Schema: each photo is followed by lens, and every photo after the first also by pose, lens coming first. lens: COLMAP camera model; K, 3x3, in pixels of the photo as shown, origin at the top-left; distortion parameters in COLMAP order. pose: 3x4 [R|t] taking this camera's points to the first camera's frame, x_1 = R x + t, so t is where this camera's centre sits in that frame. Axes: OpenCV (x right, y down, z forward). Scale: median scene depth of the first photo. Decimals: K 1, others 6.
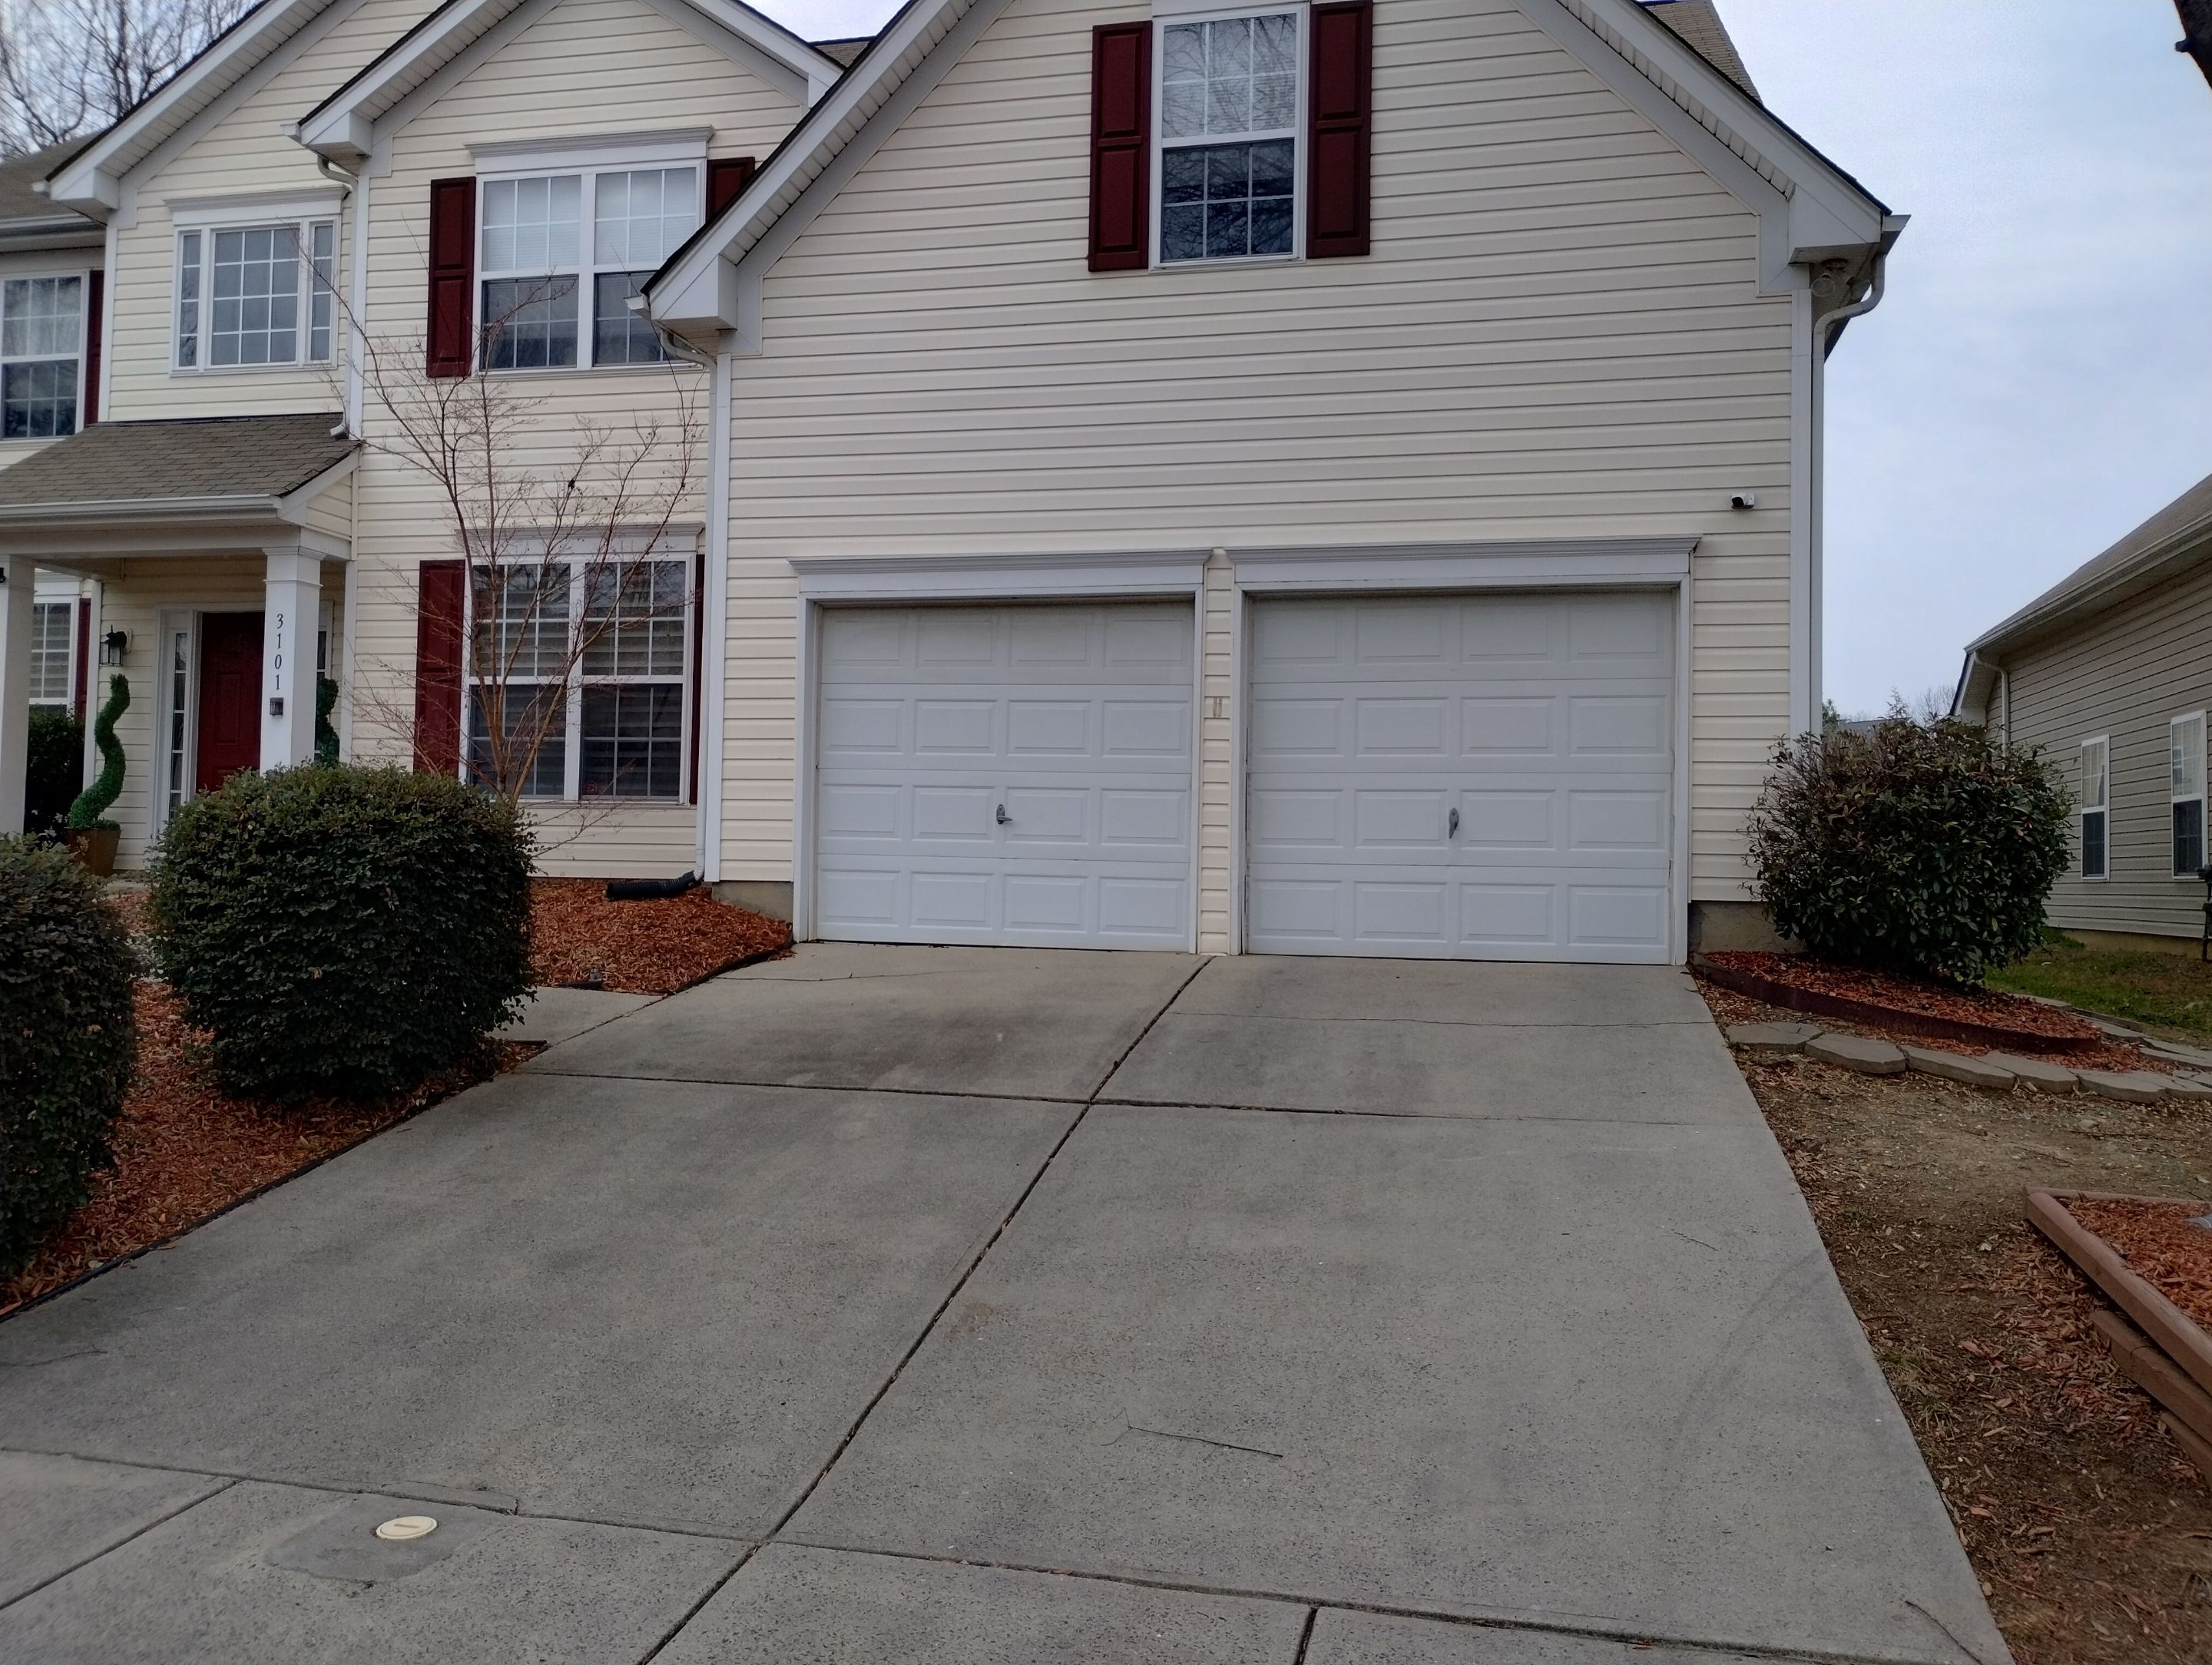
lens RADIAL K [[1823.1, 0, 1123.7], [0, 1823.1, 808.5], [0, 0, 1]] dist [0.063947, -0.079617]
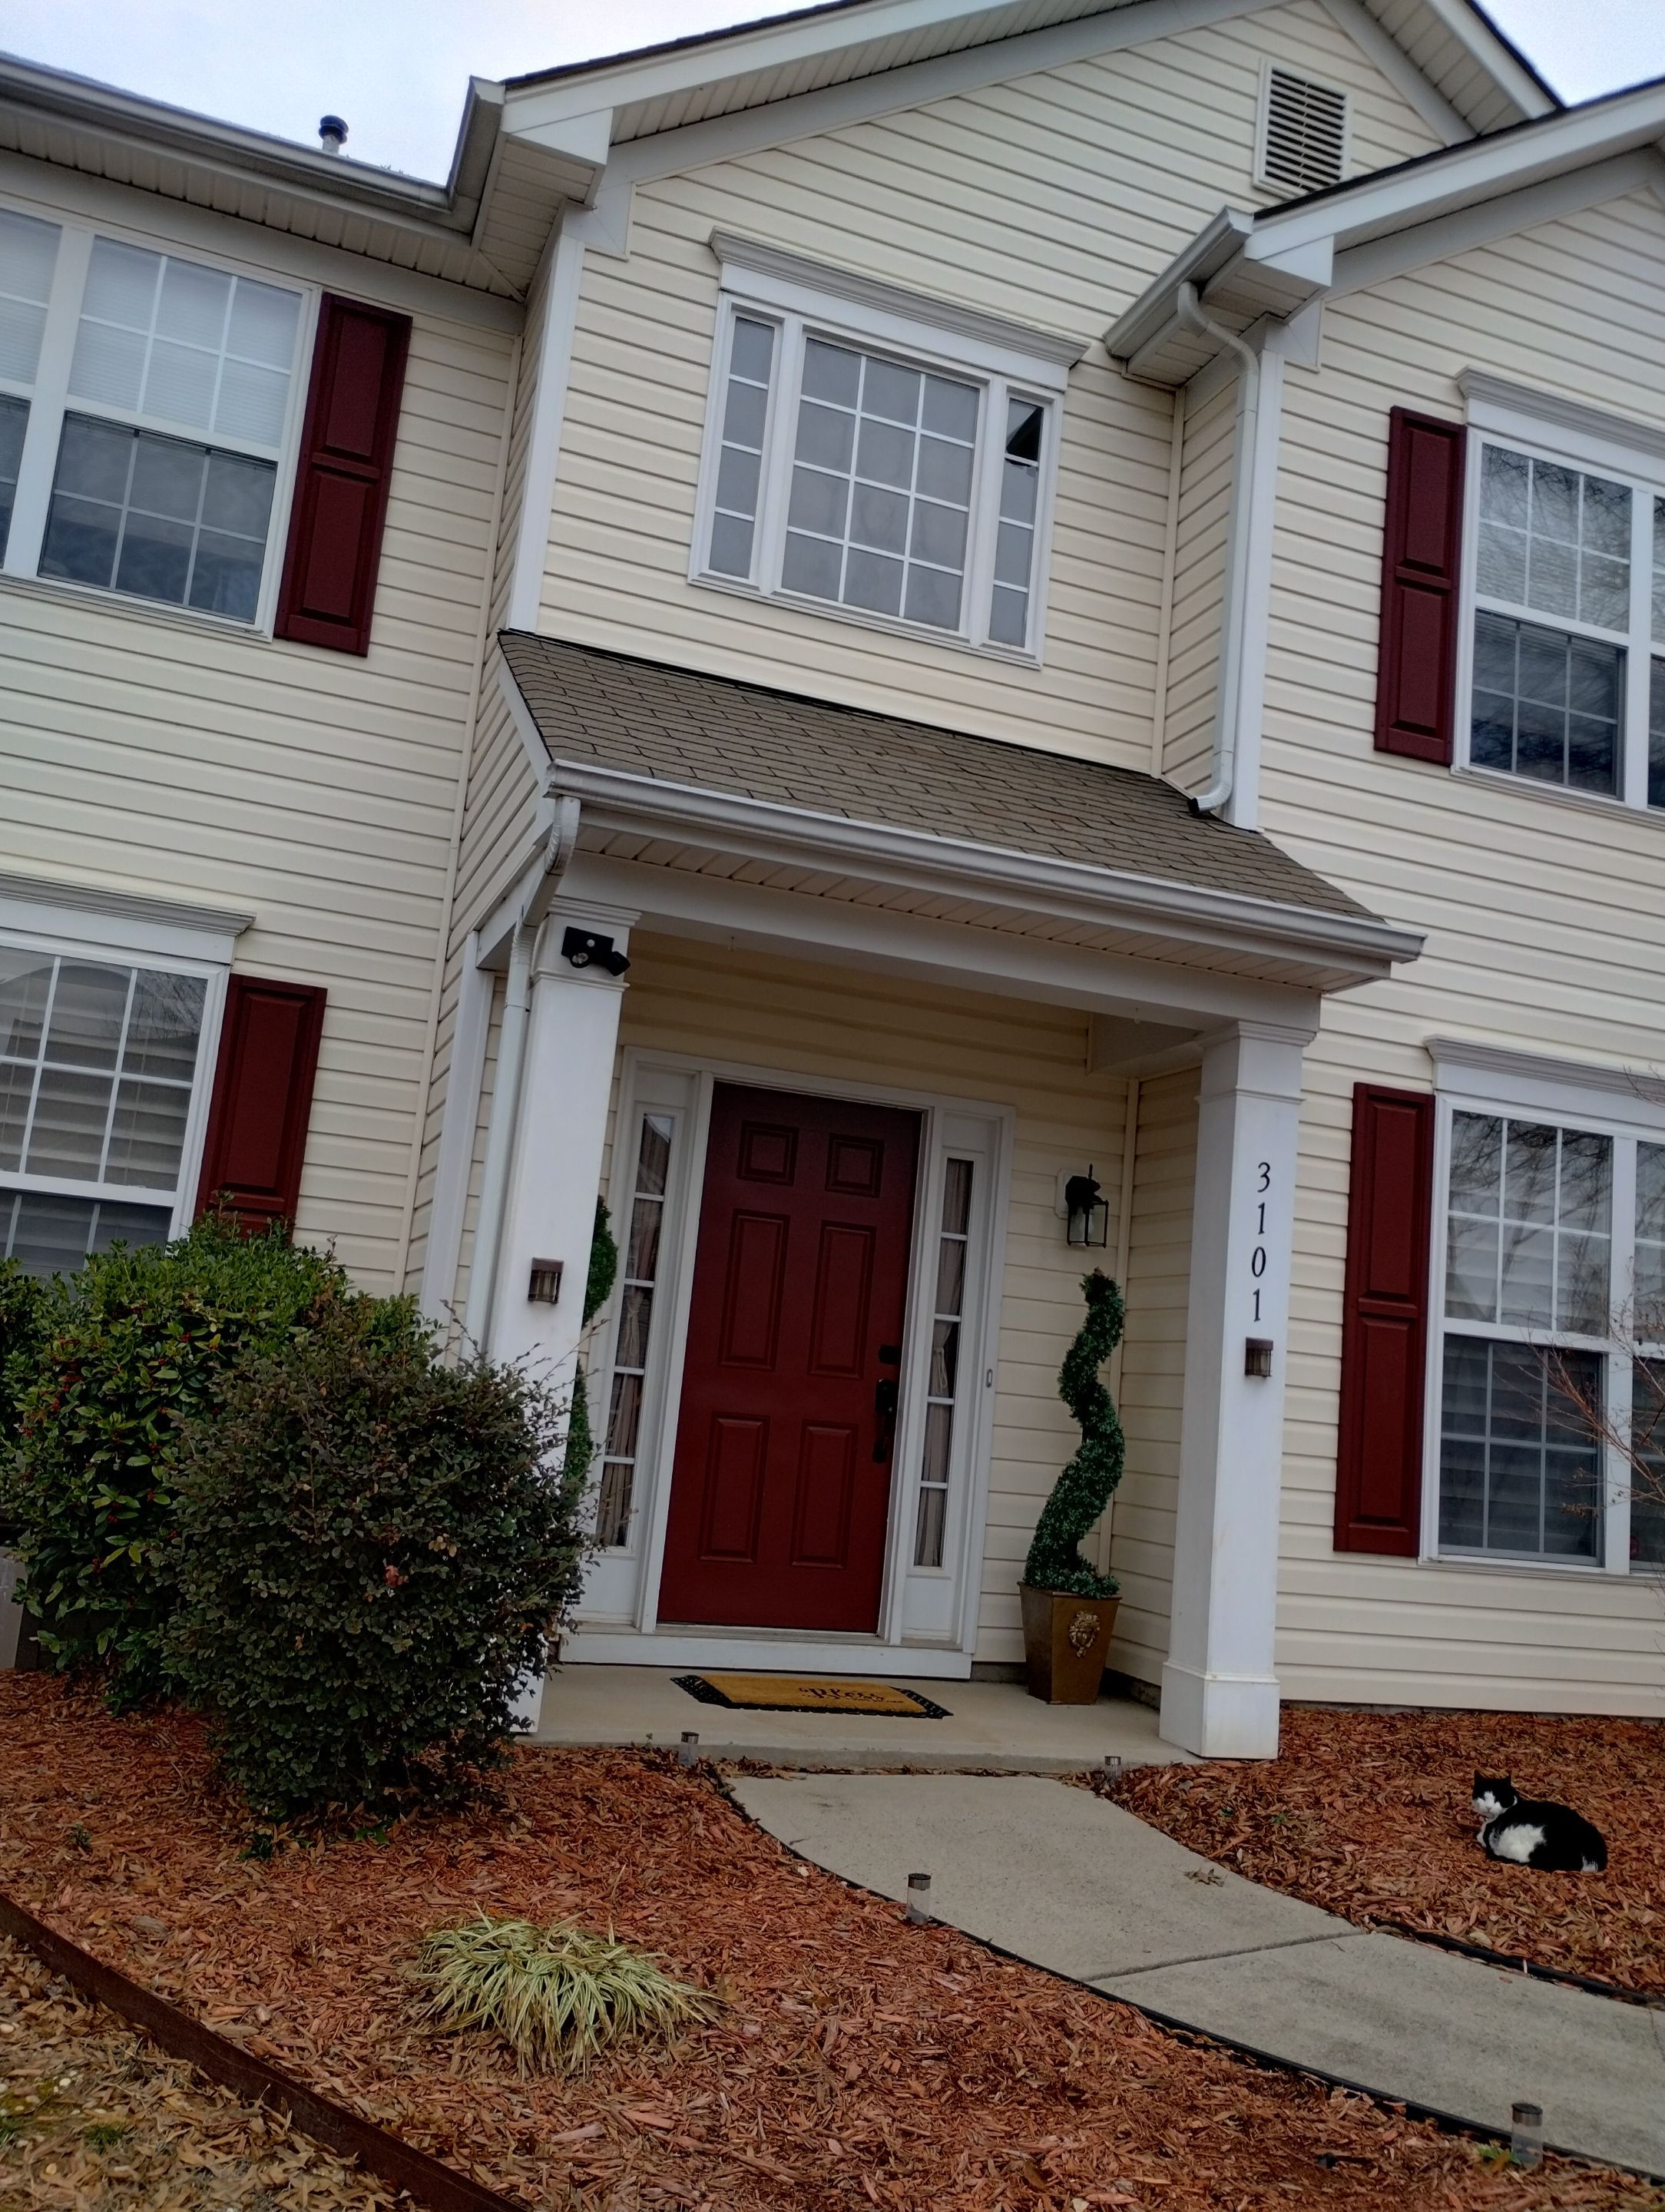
lens RADIAL K [[1823.1, 0, 854.3], [0, 1823.1, 1107.6], [0, 0, 1]] dist [0.063947, -0.079617]
pose [[0.834086, 0.148373, 0.531307, -0.803107], [-0.097797, 0.987665, -0.122287, -0.051154], [-0.542897, 0.050038, 0.838307, 0.658120]]
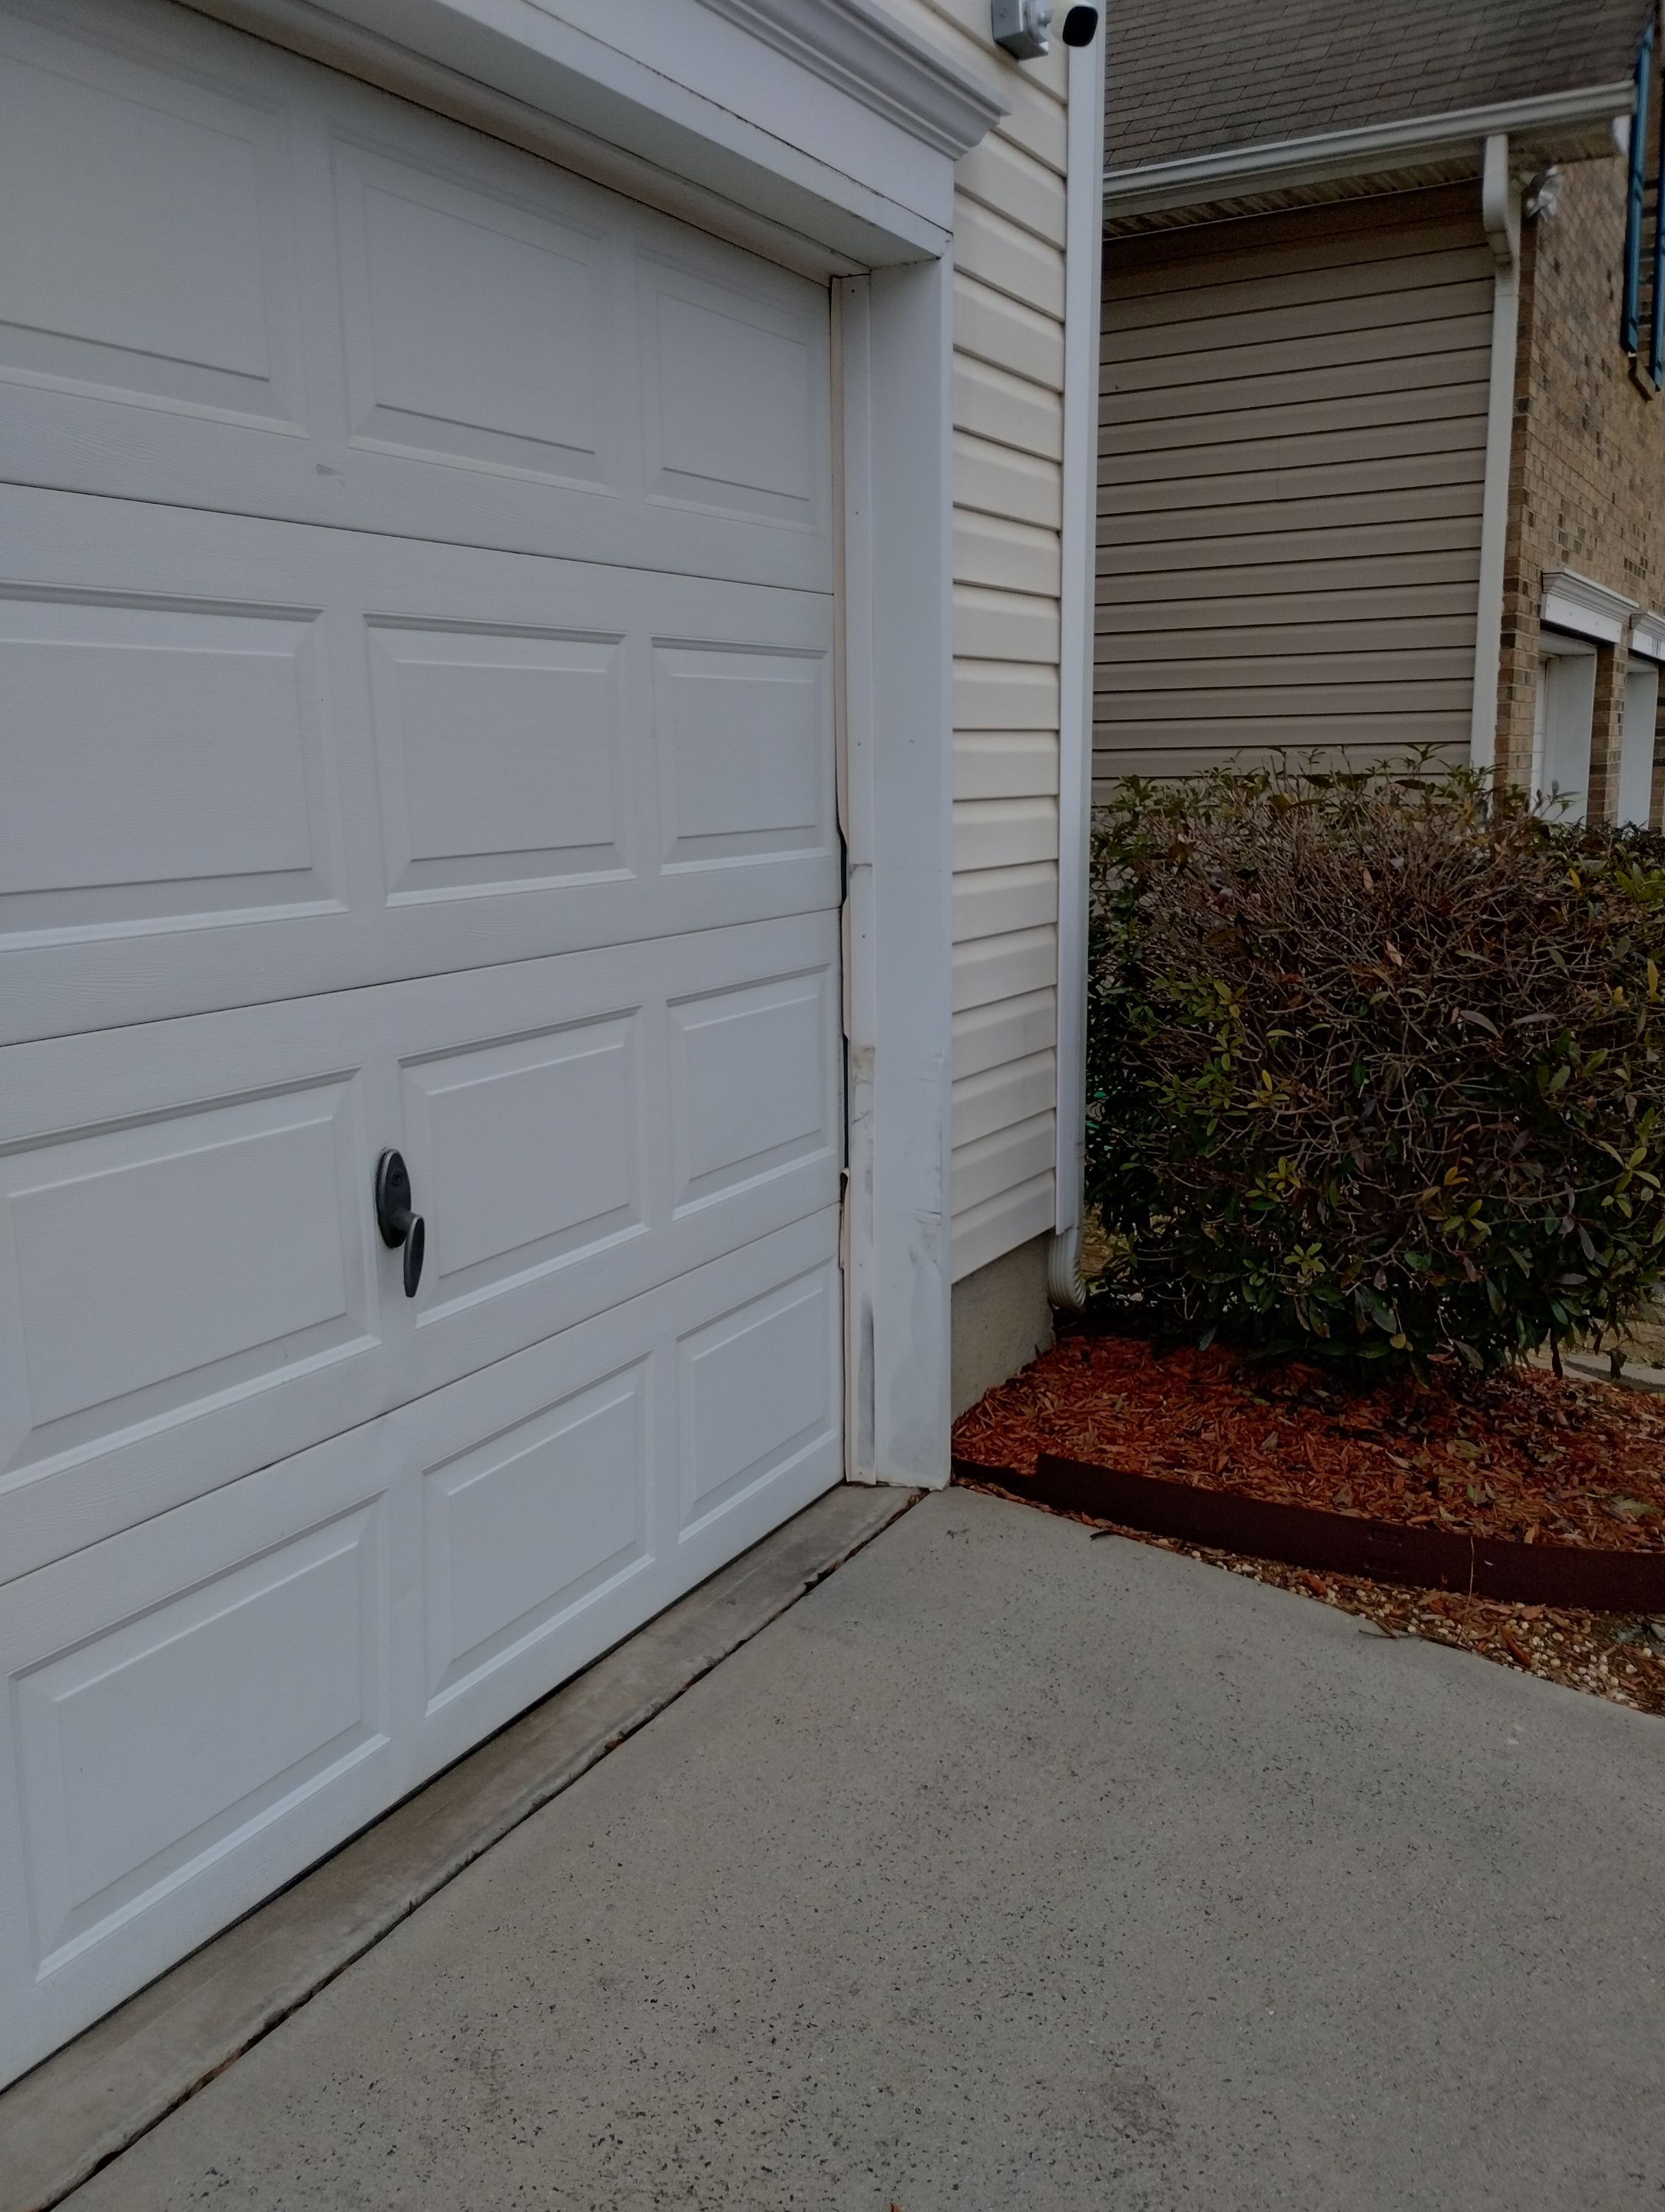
lens RADIAL K [[1823.1, 0, 826.8], [0, 1823.1, 1095.1], [0, 0, 1]] dist [0.063947, -0.079617]
pose [[0.284238, -0.194703, 0.938776, -0.003280], [-0.013604, 0.978245, 0.207008, -0.041242], [-0.958657, -0.071611, 0.275405, 0.711138]]
